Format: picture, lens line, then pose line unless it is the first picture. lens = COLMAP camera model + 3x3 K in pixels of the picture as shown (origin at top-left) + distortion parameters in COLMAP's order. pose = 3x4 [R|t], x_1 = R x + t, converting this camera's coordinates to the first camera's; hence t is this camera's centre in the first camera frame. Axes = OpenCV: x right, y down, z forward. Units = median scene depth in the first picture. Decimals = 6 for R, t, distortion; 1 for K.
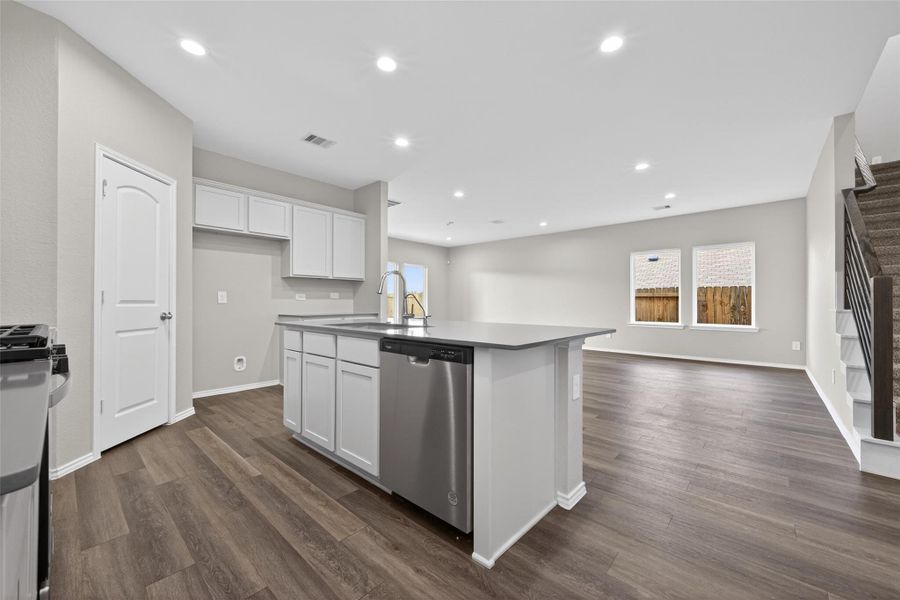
lens RADIAL K [[350.6, 0, 452.5], [0, 350.6, 298.2], [0, 0, 1]] dist [0.005020, -0.000962]
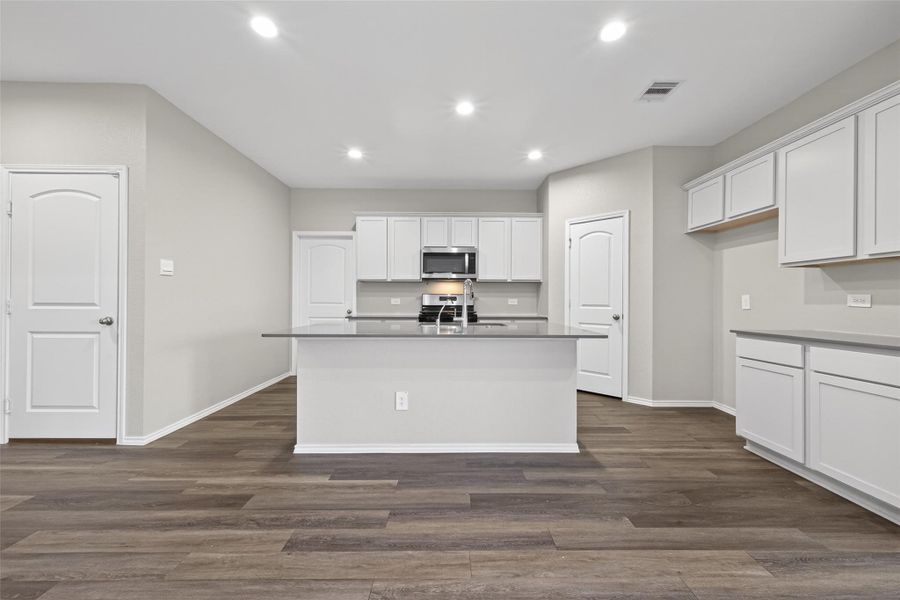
lens RADIAL K [[350.6, 0, 451.1], [0, 350.6, 302.5], [0, 0, 1]] dist [0.005020, -0.000962]
pose [[-0.738664, -0.001011, -0.674073, 0.538251], [0.001697, 0.999993, -0.003360, 0.000359], [0.674072, -0.003626, -0.738657, 1.529477]]
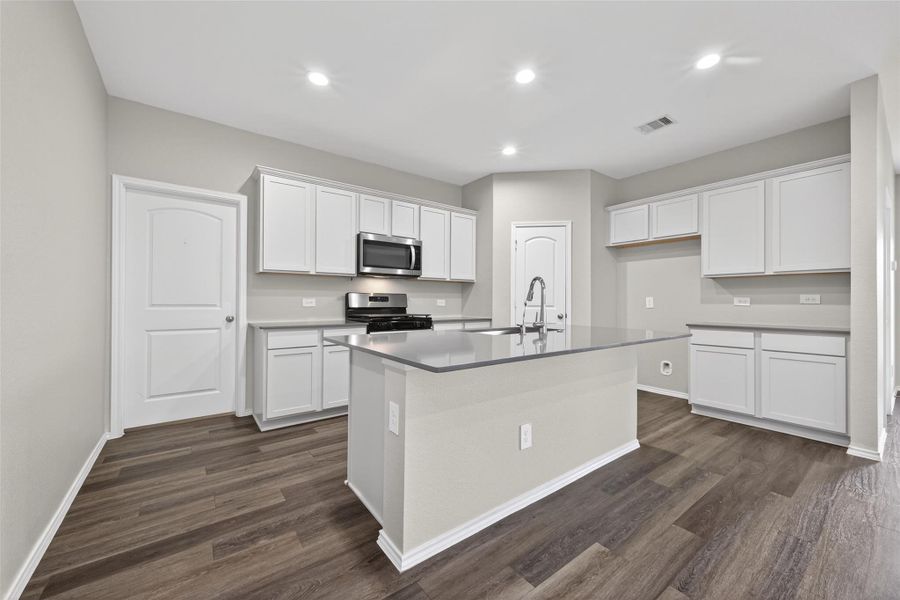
lens RADIAL K [[350.6, 0, 450.8], [0, 350.6, 301.5], [0, 0, 1]] dist [0.005020, -0.000962]
pose [[-0.192139, -0.005089, -0.981355, 0.704231], [0.006224, 0.999960, -0.006404, -0.003594], [0.981348, -0.007338, -0.192099, 0.811460]]
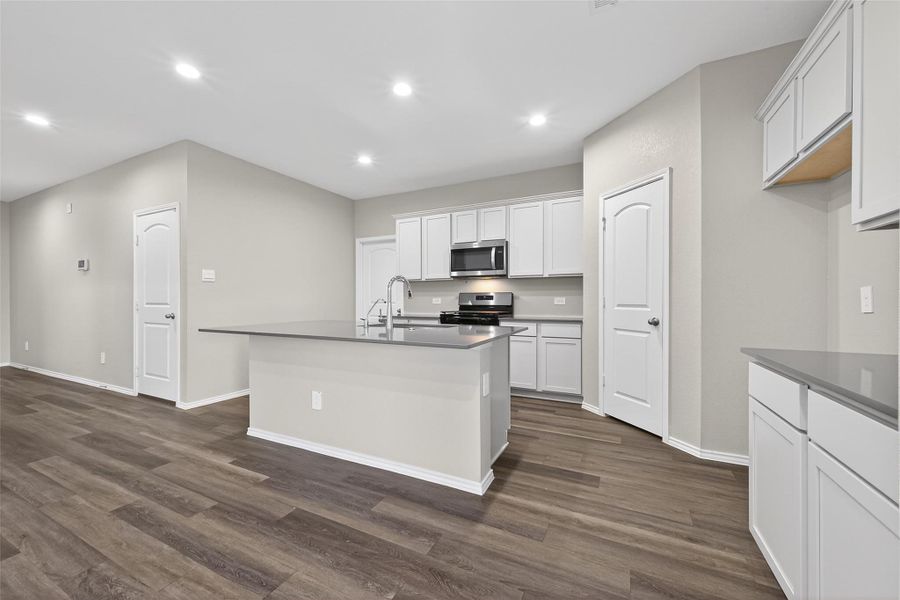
lens RADIAL K [[350.6, 0, 452.5], [0, 350.6, 303.2], [0, 0, 1]] dist [0.005020, -0.000962]
pose [[-0.963793, 0.001627, -0.266646, -0.038184], [0.002427, 0.999993, -0.002673, 0.003283], [0.266640, -0.003224, -0.963791, 1.729624]]
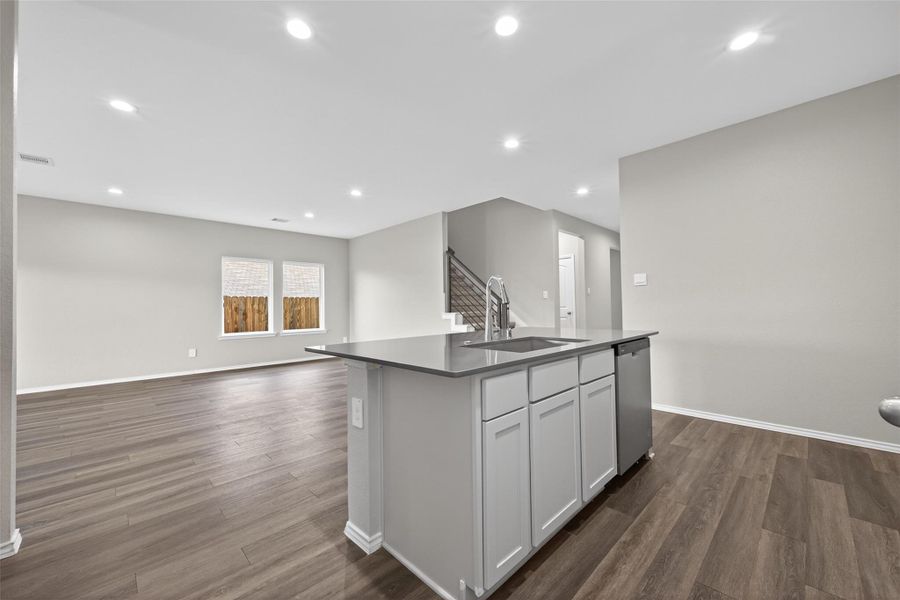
lens RADIAL K [[350.6, 0, 452.0], [0, 350.6, 296.5], [0, 0, 1]] dist [0.005020, -0.000962]
pose [[0.059465, 0.028211, 0.997832, -0.837444], [0.002458, 0.999593, -0.028407, -0.004538], [-0.998227, 0.004142, 0.059372, 0.899466]]
